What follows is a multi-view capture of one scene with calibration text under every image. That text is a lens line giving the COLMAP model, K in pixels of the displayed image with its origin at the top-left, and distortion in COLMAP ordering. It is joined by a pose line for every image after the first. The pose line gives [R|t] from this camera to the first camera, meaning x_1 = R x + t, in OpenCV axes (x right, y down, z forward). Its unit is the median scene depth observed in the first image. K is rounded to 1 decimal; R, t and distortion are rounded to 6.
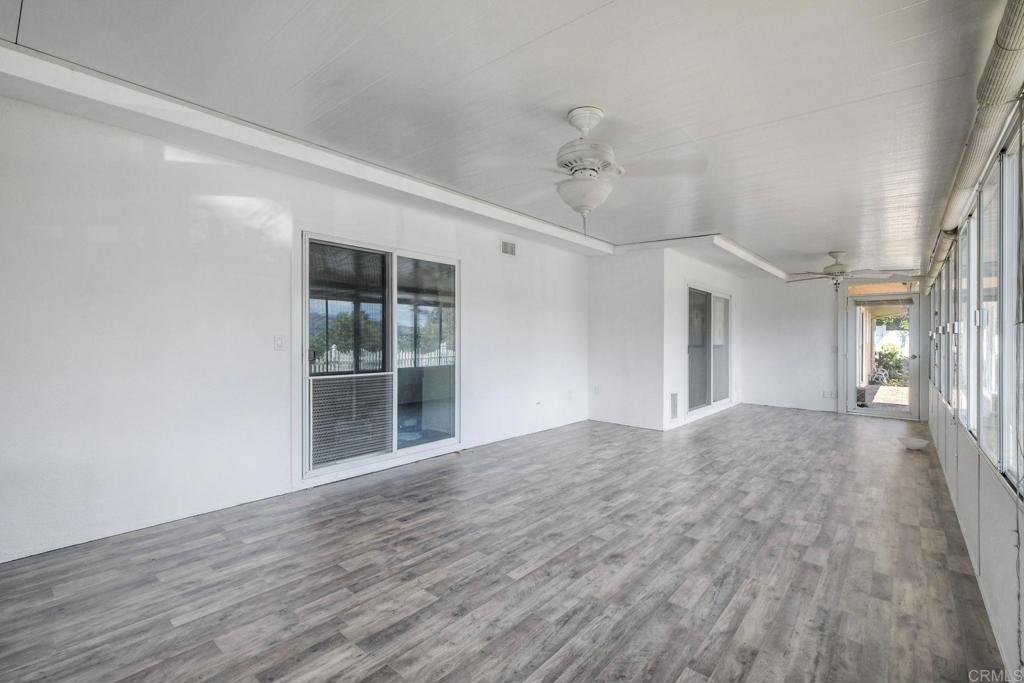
lens RADIAL K [[456.3, 0, 505.8], [0, 456.3, 349.6], [0, 0, 1]] dist [0.014937, -0.005000]
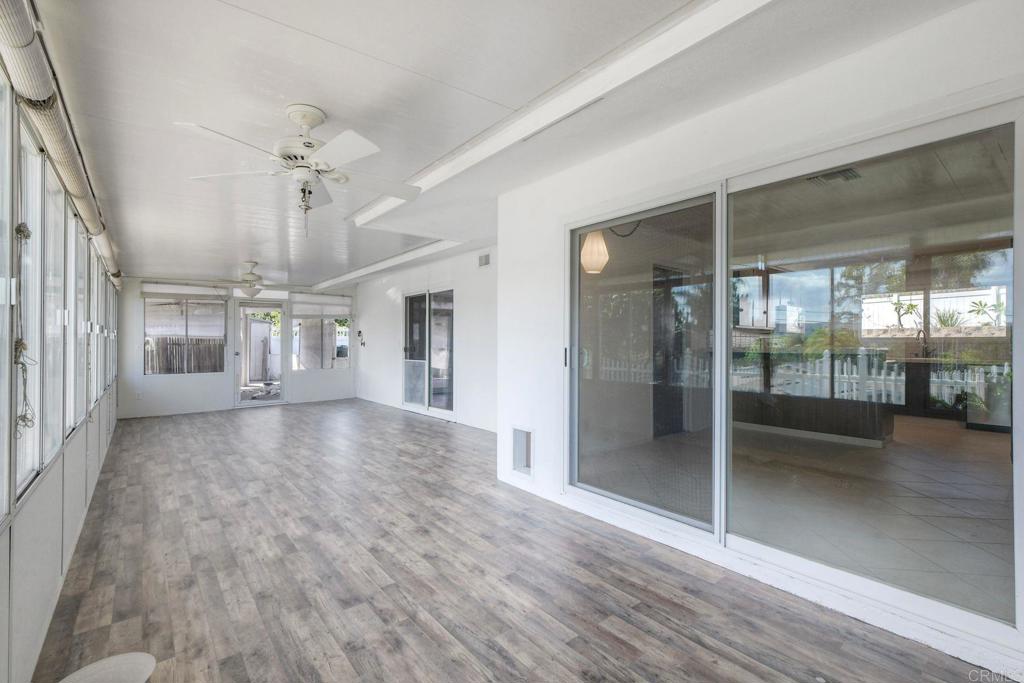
lens RADIAL K [[456.3, 0, 514.2], [0, 456.3, 343.1], [0, 0, 1]] dist [0.014937, -0.005000]
pose [[-0.173522, -0.005161, -0.984816, 1.077518], [-0.022456, 0.999747, -0.001283, -0.017922], [0.984574, 0.021893, -0.173594, 1.242584]]
